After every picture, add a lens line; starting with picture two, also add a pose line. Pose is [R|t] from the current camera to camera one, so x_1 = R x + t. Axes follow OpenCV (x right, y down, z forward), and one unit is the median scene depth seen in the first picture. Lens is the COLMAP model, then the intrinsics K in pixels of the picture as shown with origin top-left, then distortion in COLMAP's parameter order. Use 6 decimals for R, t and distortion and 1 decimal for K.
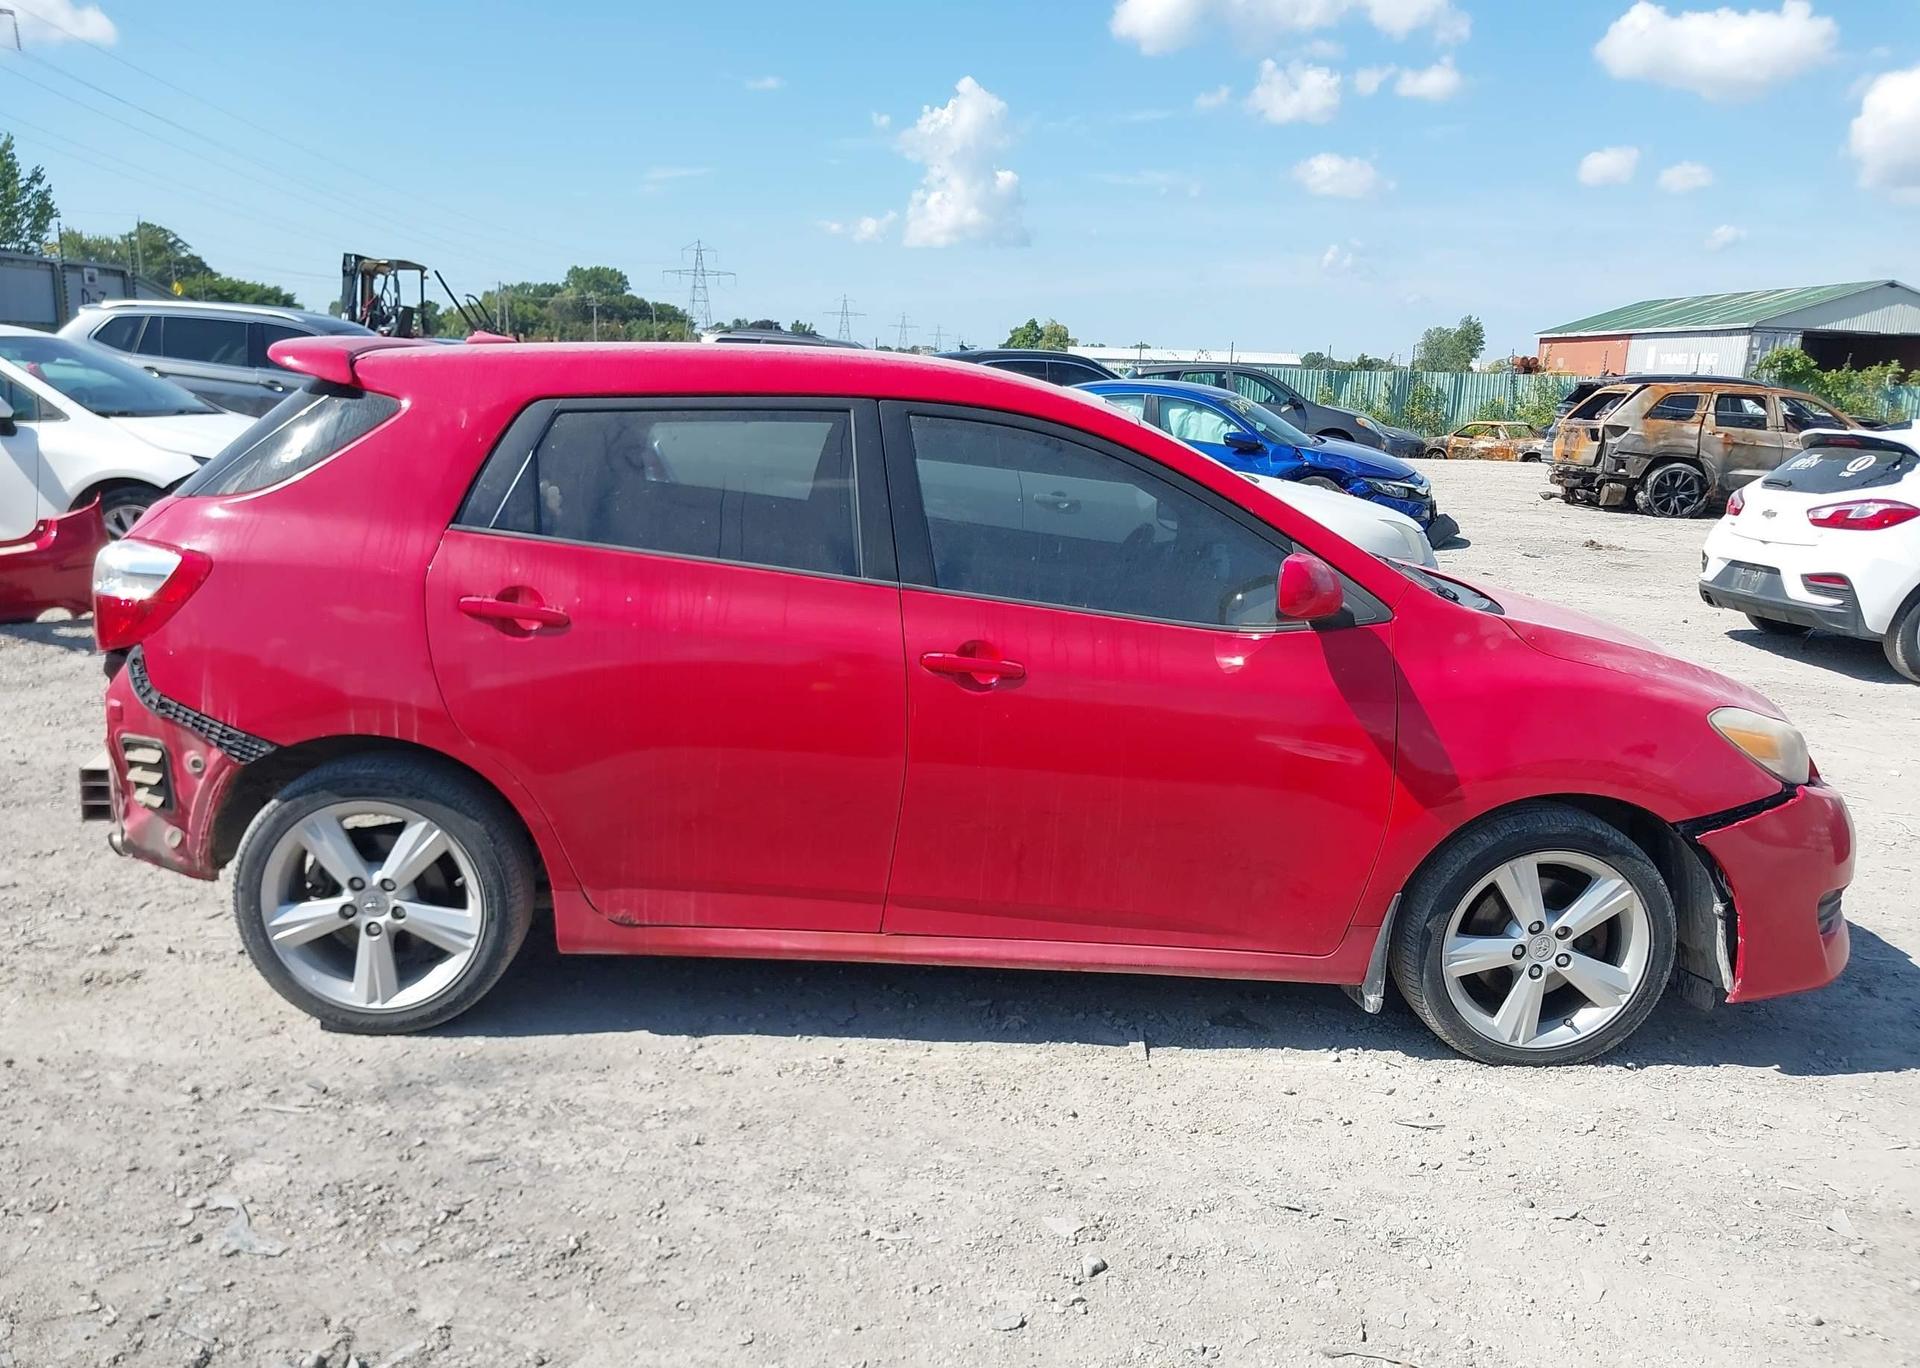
lens RADIAL K [[1626.8, 0, 981.3], [0, 1626.8, 660.1], [0, 0, 1]] dist [0.042988, -0.111560]
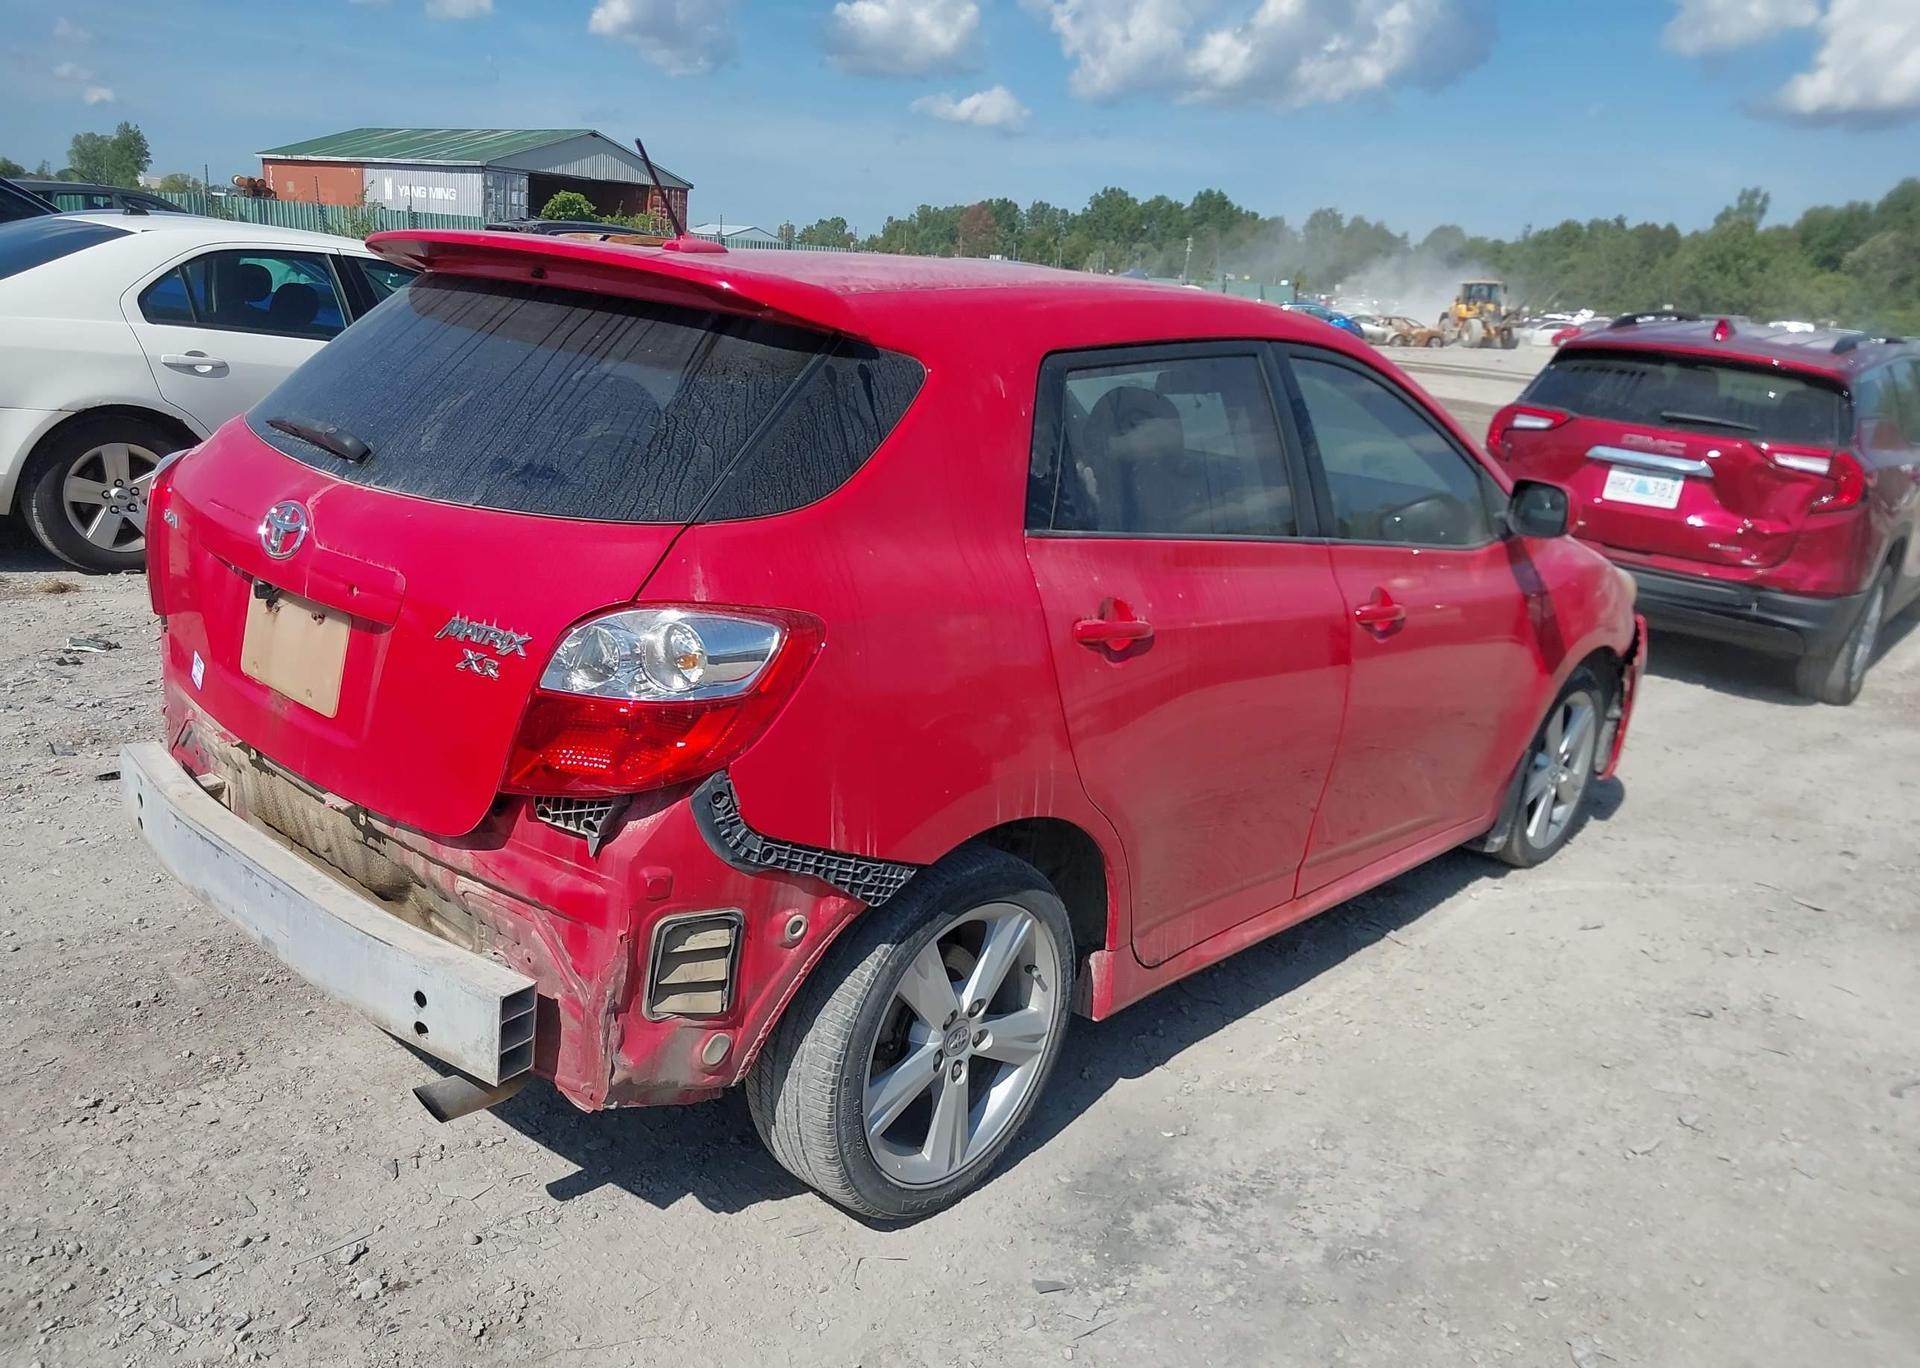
lens RADIAL K [[1591.7, 0, 981.1], [0, 1591.7, 677.2], [0, 0, 1]] dist [0.028091, -0.012116]
pose [[0.662645, -0.170873, 0.729181, -0.873091], [0.080663, 0.984245, 0.157341, -0.130736], [-0.744578, -0.045443, 0.665987, 0.507556]]
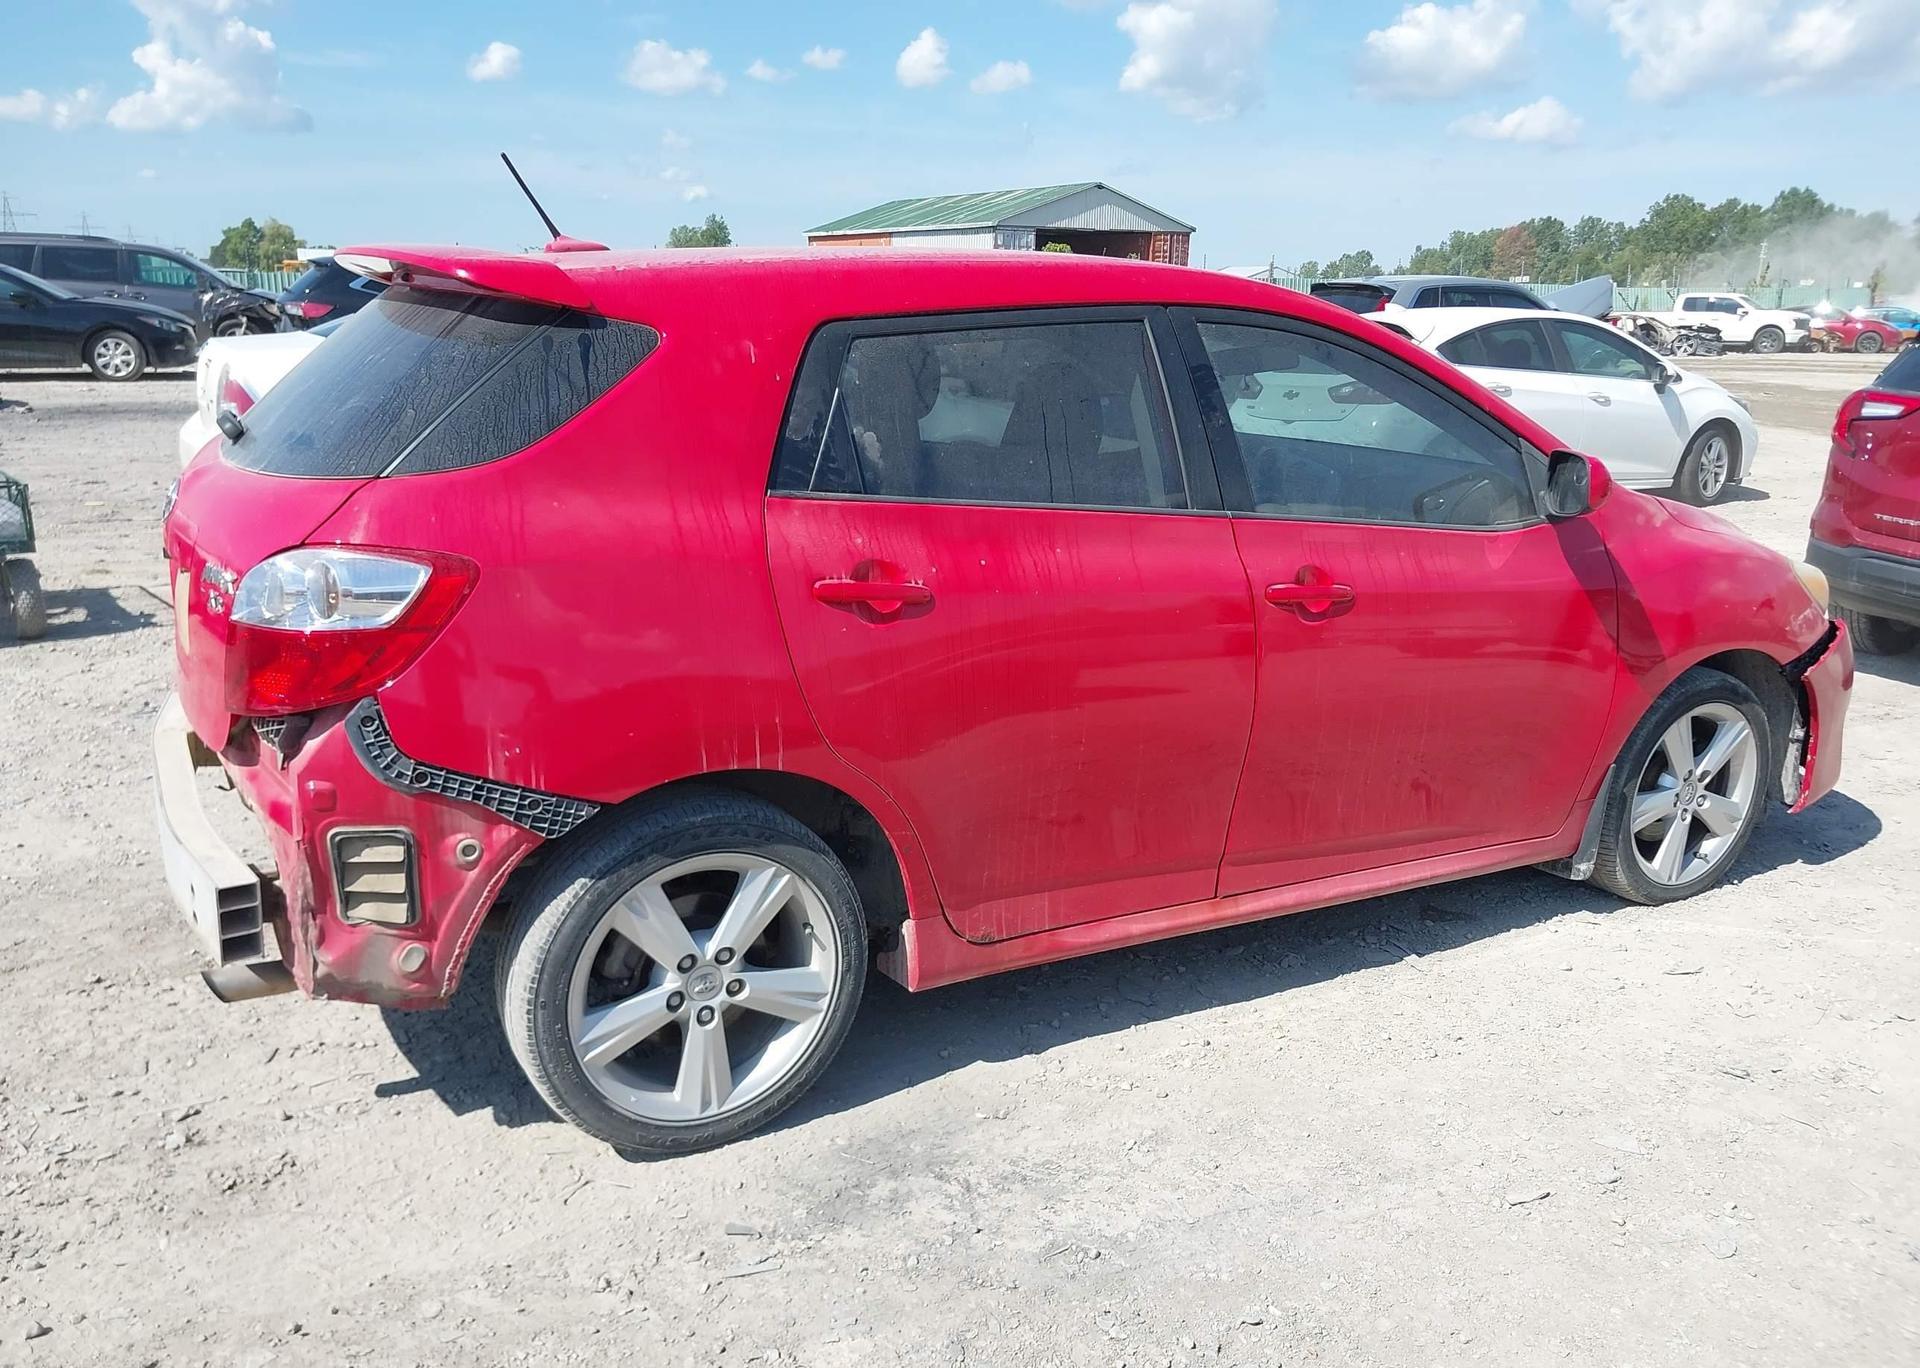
lens RADIAL K [[1606.9, 0, 965.1], [0, 1606.9, 688.7], [0, 0, 1]] dist [0.026800, -0.013535]
pose [[0.879494, -0.136058, 0.456046, -0.593153], [0.100310, 0.989732, 0.101829, -0.056555], [-0.465218, -0.043812, 0.884111, 0.267499]]
